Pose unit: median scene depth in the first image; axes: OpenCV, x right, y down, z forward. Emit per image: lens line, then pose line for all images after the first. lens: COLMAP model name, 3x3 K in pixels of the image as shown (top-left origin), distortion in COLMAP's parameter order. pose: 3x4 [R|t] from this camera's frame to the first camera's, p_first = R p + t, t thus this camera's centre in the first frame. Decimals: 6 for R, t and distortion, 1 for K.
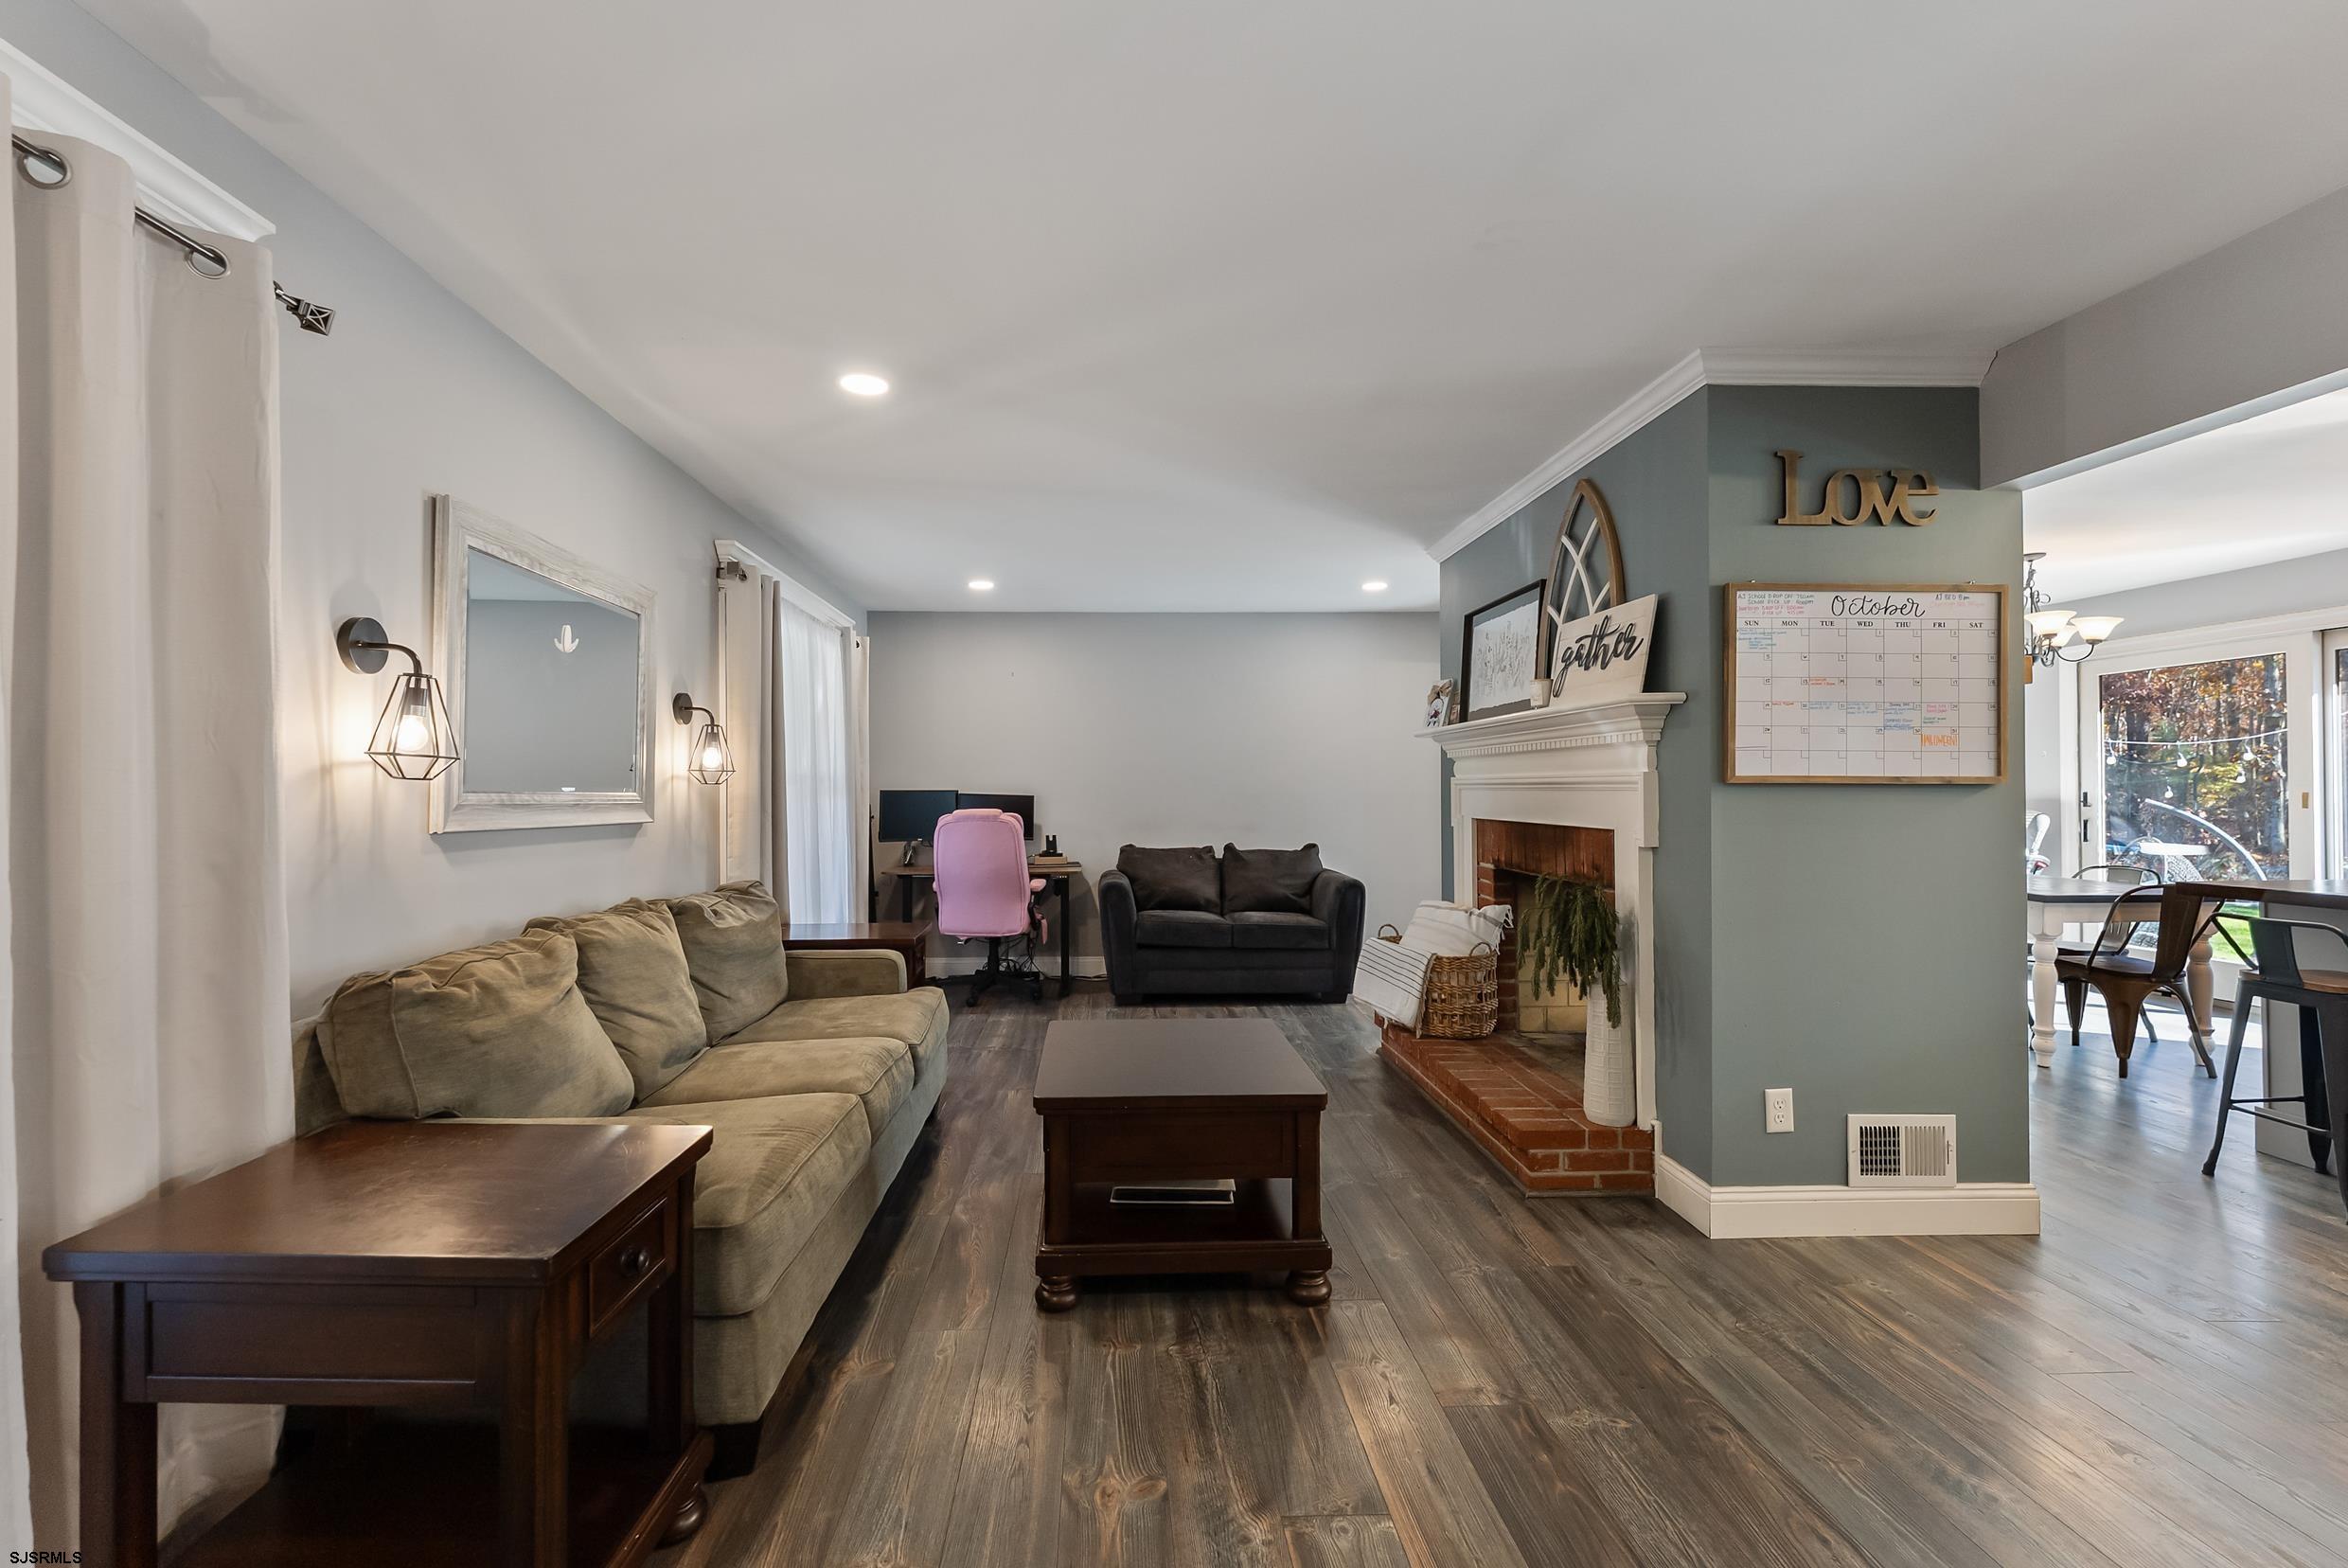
lens RADIAL K [[933.0, 0, 1171.6], [0, 933.0, 787.0], [0, 0, 1]] dist [0.000049, -0.000354]
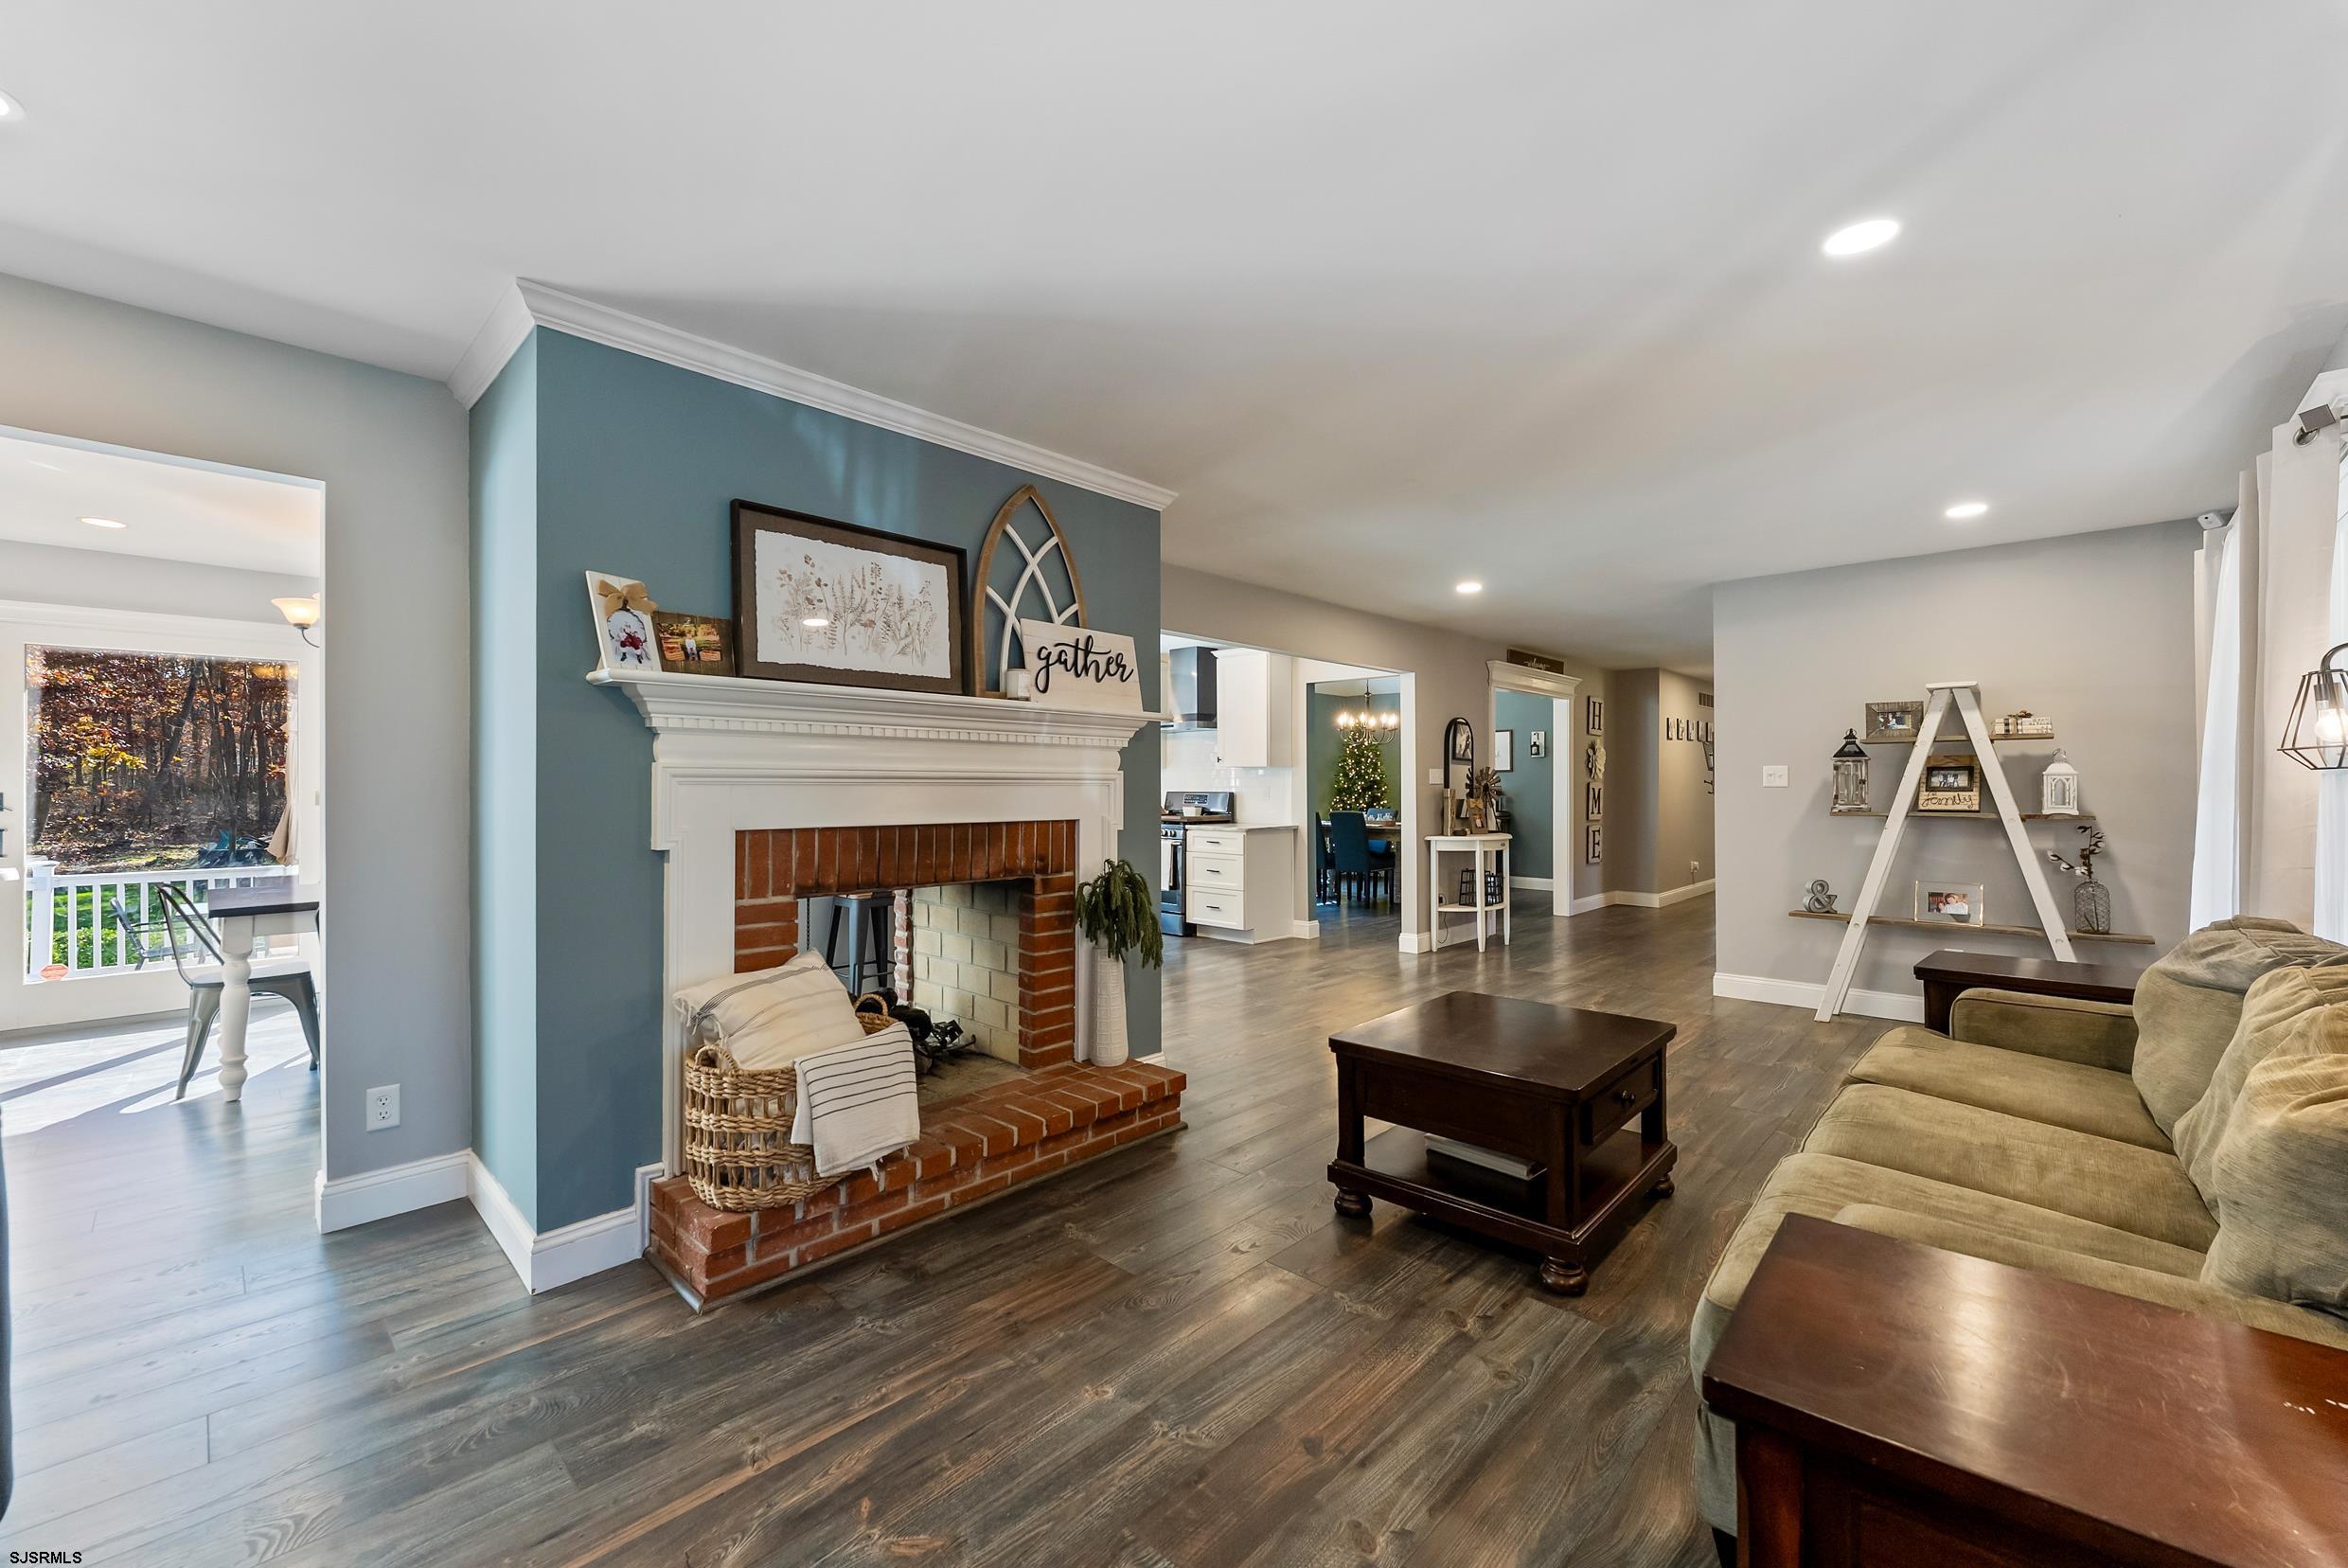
lens RADIAL K [[933.0, 0, 1171.6], [0, 933.0, 787.0], [0, 0, 1]] dist [0.000049, -0.000354]
pose [[-0.691312, 0.002729, 0.722551, -0.450991], [0.001204, 0.999996, -0.002625, 0.007878], [-0.722555, -0.000944, -0.691313, 1.763247]]
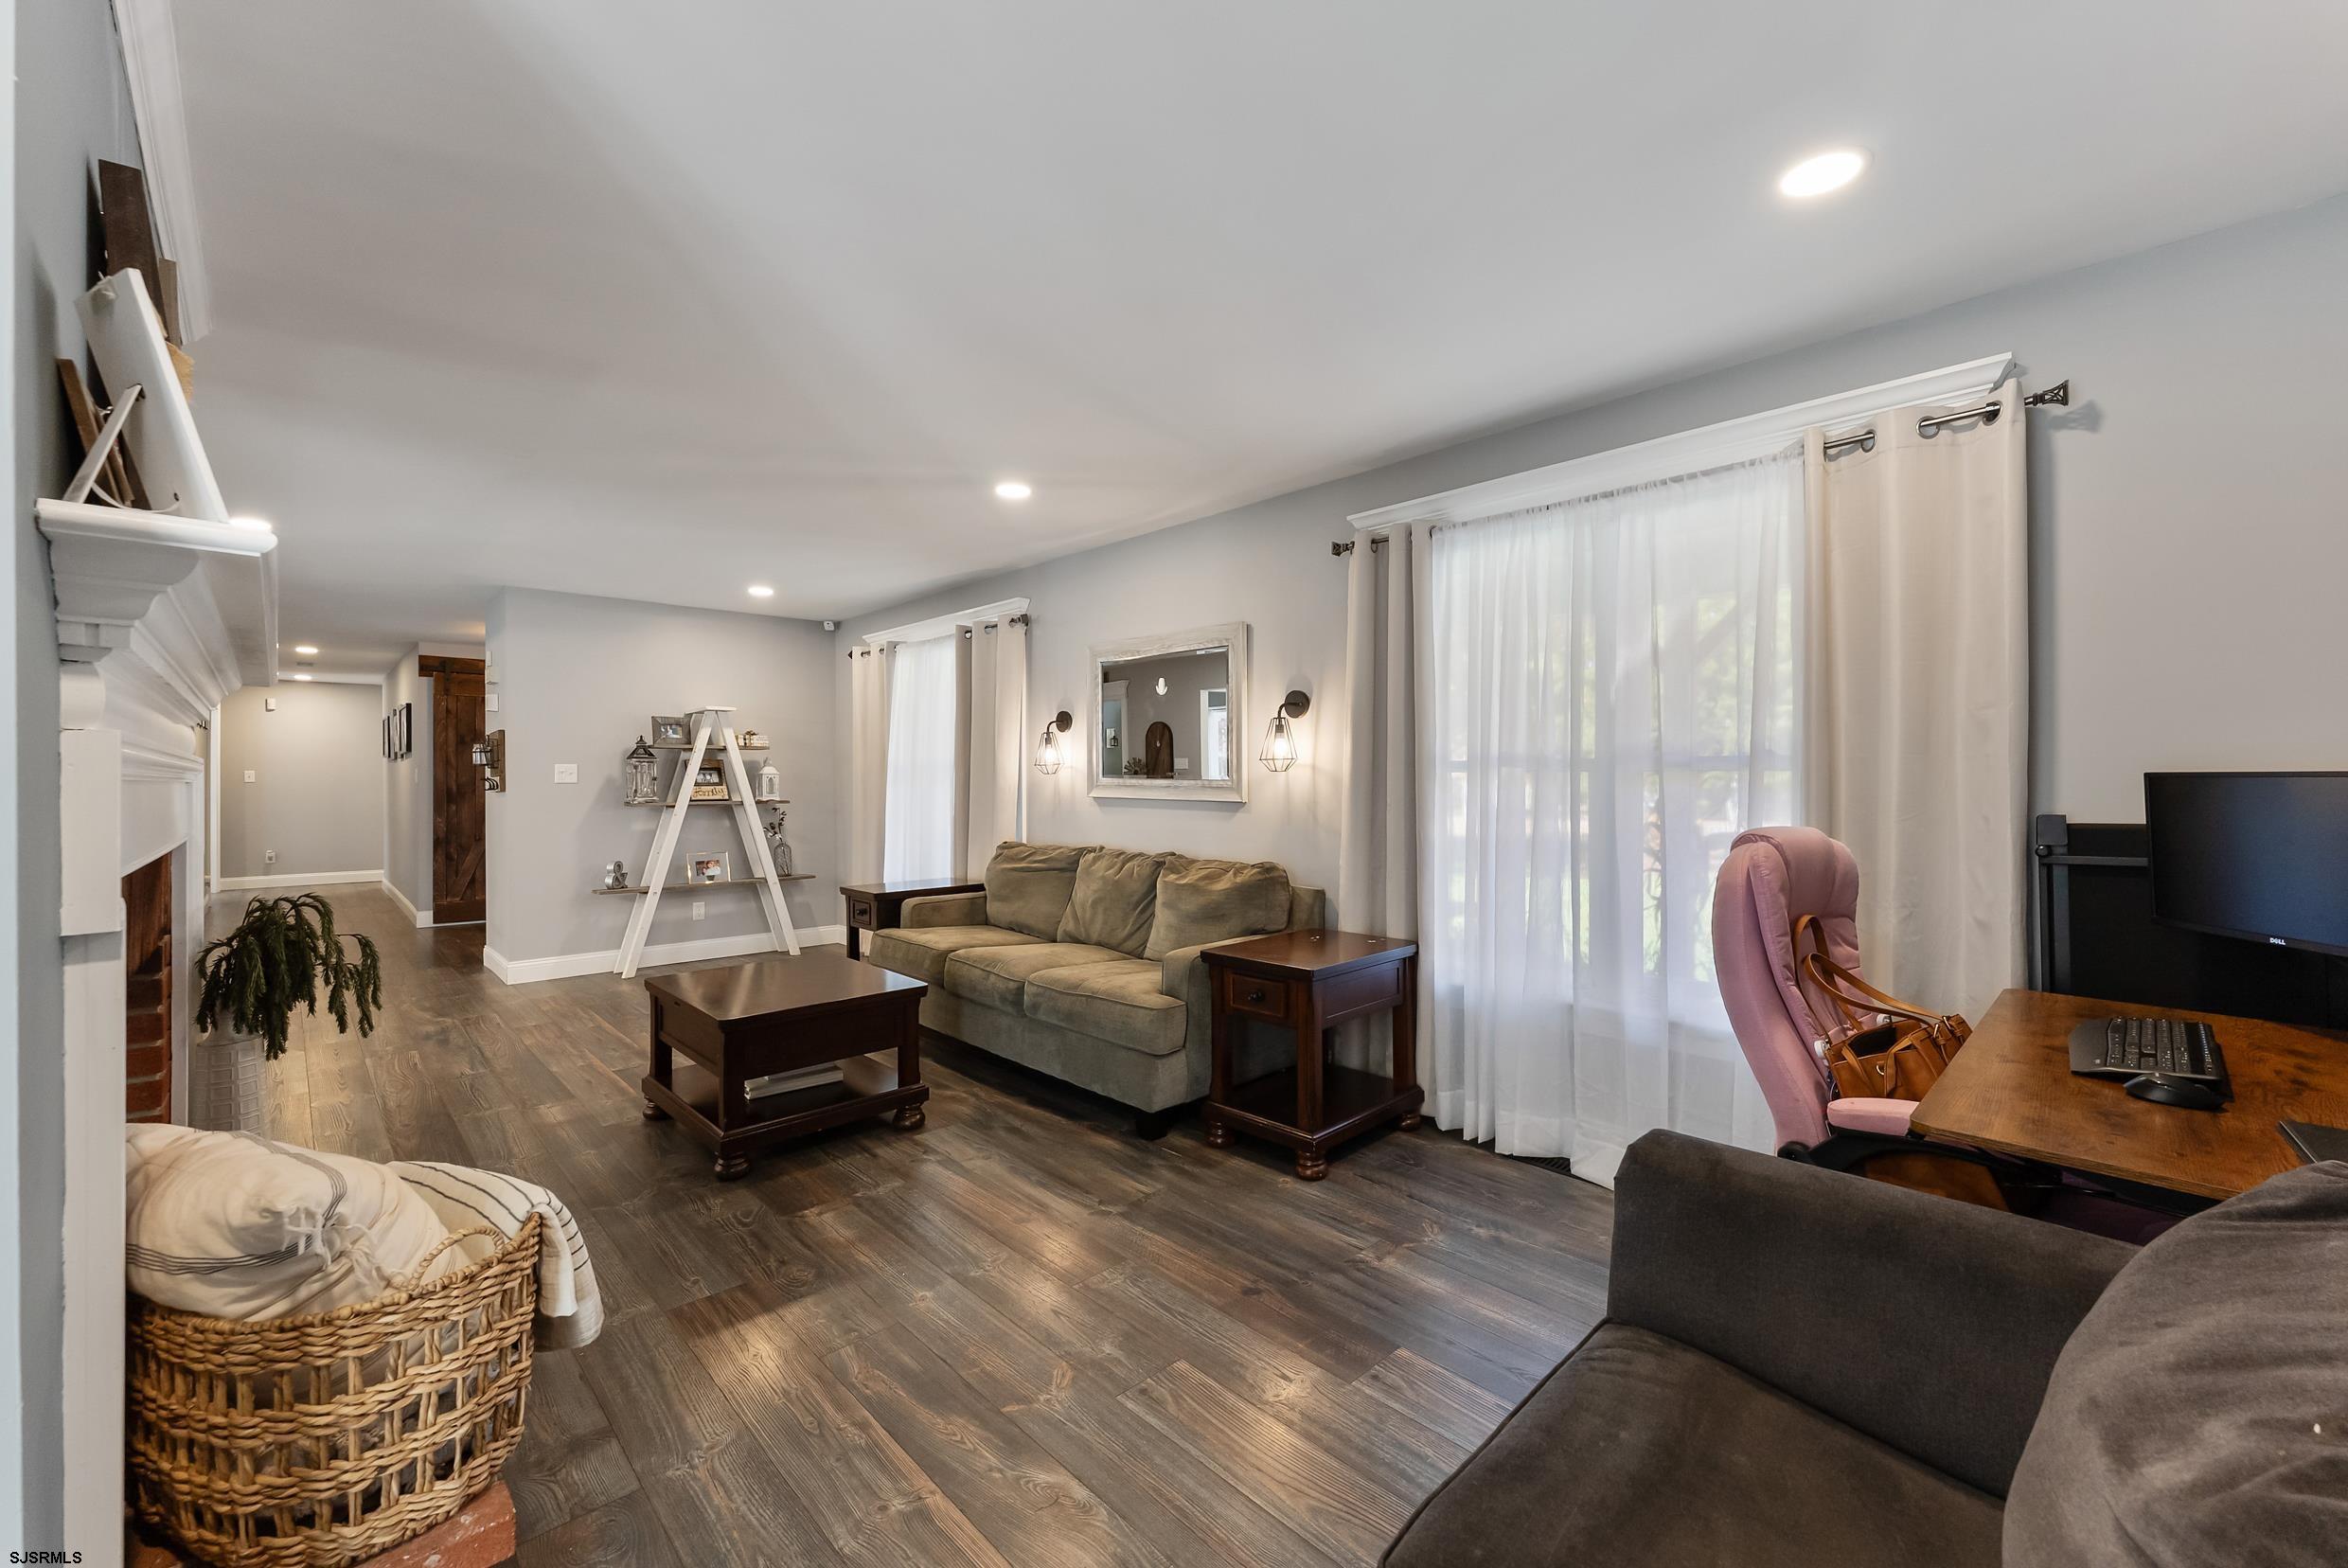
lens RADIAL K [[933.0, 0, 1171.6], [0, 933.0, 787.0], [0, 0, 1]] dist [0.000049, -0.000354]
pose [[-0.761478, 0.010894, -0.648099, 0.373071], [0.007567, 0.999940, 0.007918, 0.006458], [0.648147, 0.001126, -0.761515, 2.055011]]
